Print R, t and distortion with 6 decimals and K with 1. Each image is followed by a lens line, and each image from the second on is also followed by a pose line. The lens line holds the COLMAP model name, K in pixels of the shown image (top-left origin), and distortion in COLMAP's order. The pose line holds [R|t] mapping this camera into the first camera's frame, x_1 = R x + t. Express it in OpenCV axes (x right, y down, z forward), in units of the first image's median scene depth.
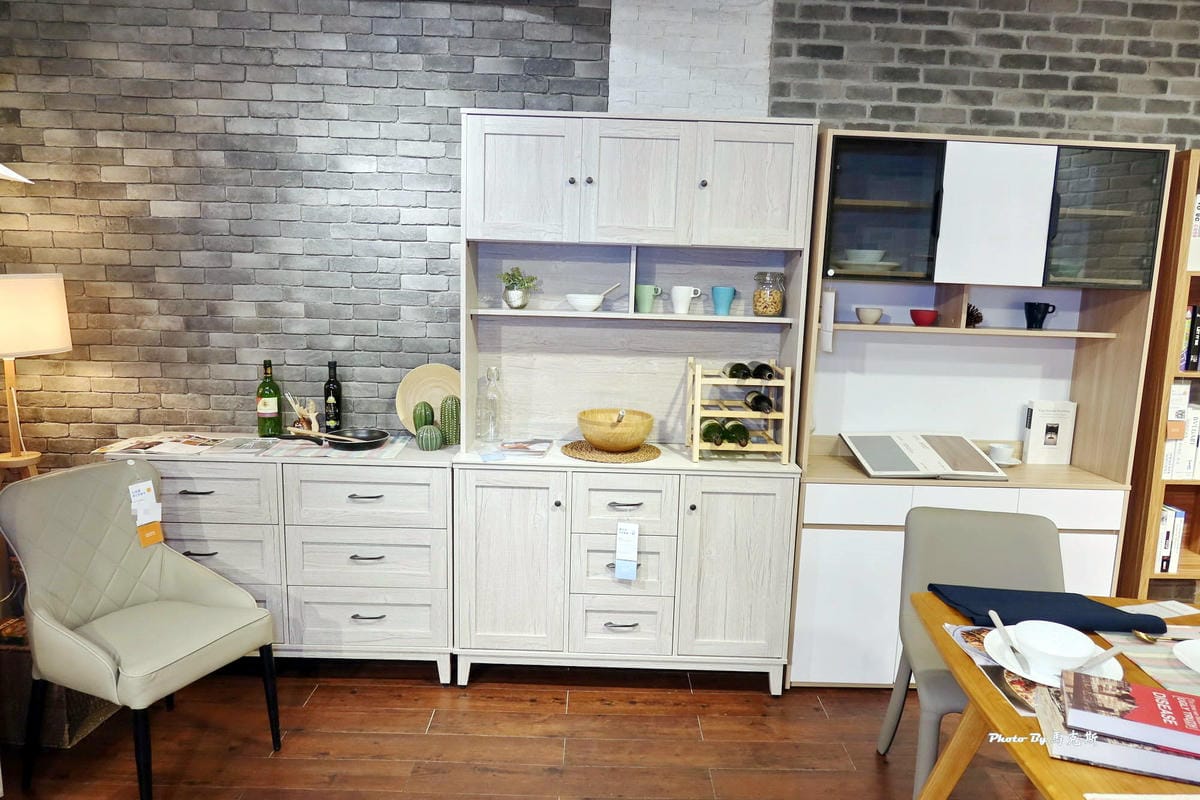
lens RADIAL K [[812.8, 0, 599.8], [0, 812.8, 398.9], [0, 0, 1]] dist [-0.009704, 0.001539]
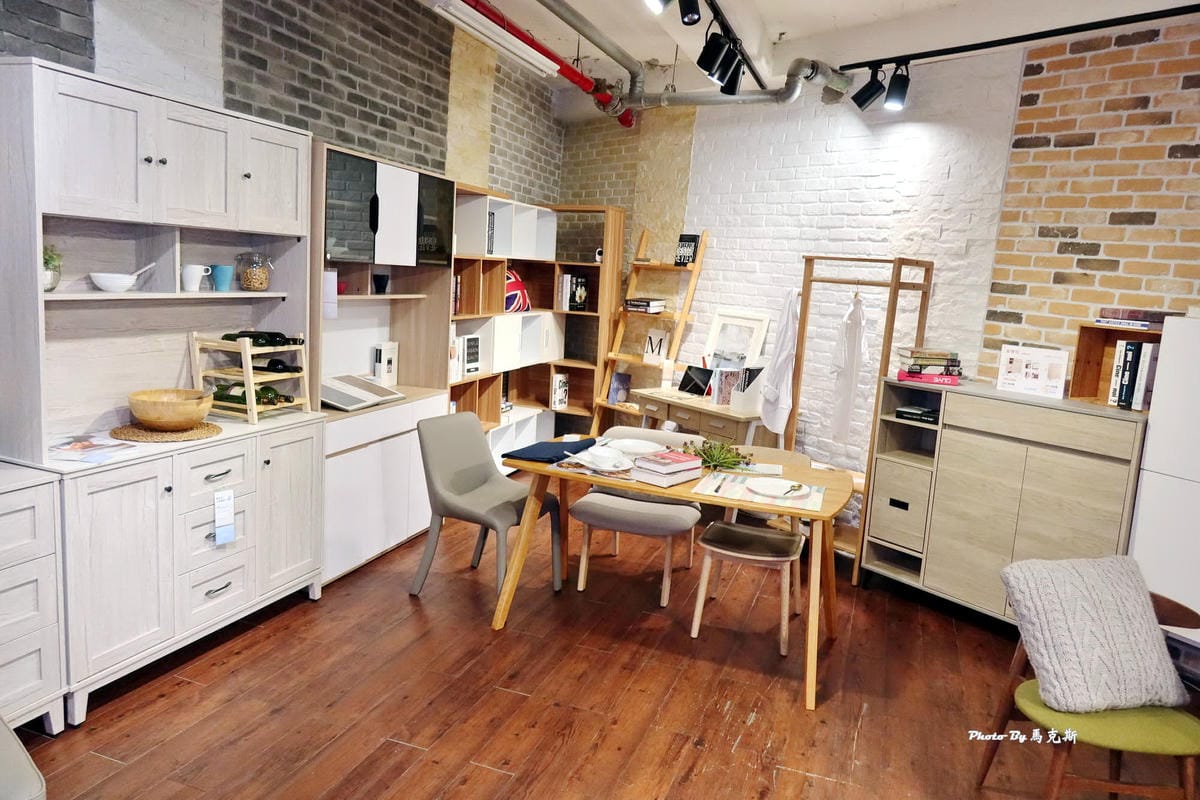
lens RADIAL K [[812.8, 0, 601.2], [0, 812.8, 397.5], [0, 0, 1]] dist [-0.009704, 0.001539]
pose [[0.346055, -0.152161, 0.925793, -0.711217], [0.088083, 0.987672, 0.129406, -0.058423], [-0.934070, 0.036765, 0.355192, 0.142314]]
